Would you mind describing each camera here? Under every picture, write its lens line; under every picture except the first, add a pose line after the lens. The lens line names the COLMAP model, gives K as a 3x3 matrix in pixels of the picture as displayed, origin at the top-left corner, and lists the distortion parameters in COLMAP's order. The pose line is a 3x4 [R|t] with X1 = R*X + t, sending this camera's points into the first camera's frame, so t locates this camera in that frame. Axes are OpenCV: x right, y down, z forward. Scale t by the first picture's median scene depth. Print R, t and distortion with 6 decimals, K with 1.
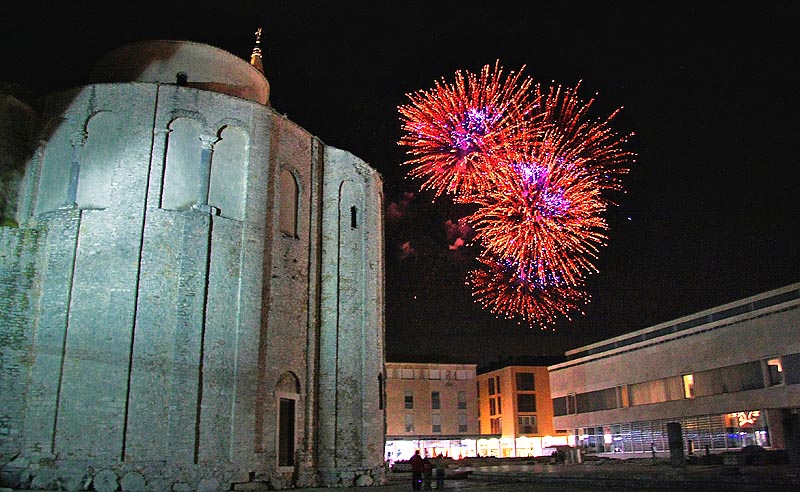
lens RADIAL K [[683.7, 0, 417.9], [0, 683.7, 233.8], [0, 0, 1]] dist [-0.157942, 0.067122]
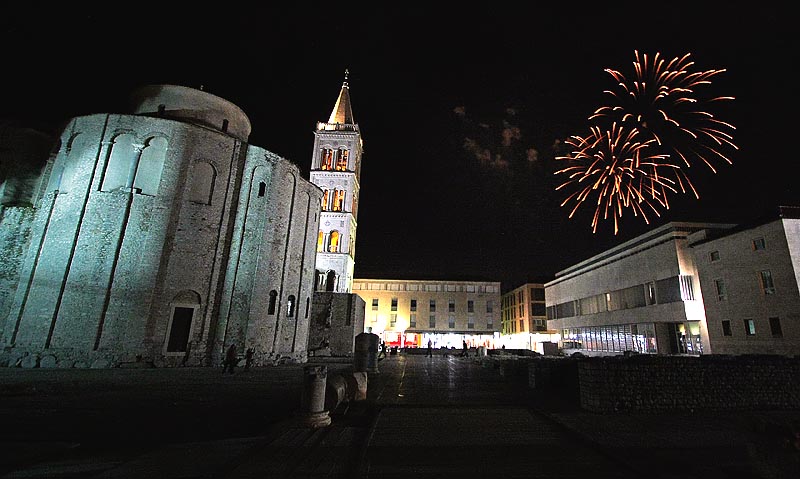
lens RADIAL K [[441.7, 0, 438.1], [0, 441.7, 199.7], [0, 0, 1]] dist [-0.003733, 0.000442]
pose [[0.967487, -0.045494, -0.248797, 0.641217], [0.047801, 0.998852, 0.003233, 0.017988], [0.248364, -0.015020, 0.968550, 0.153160]]
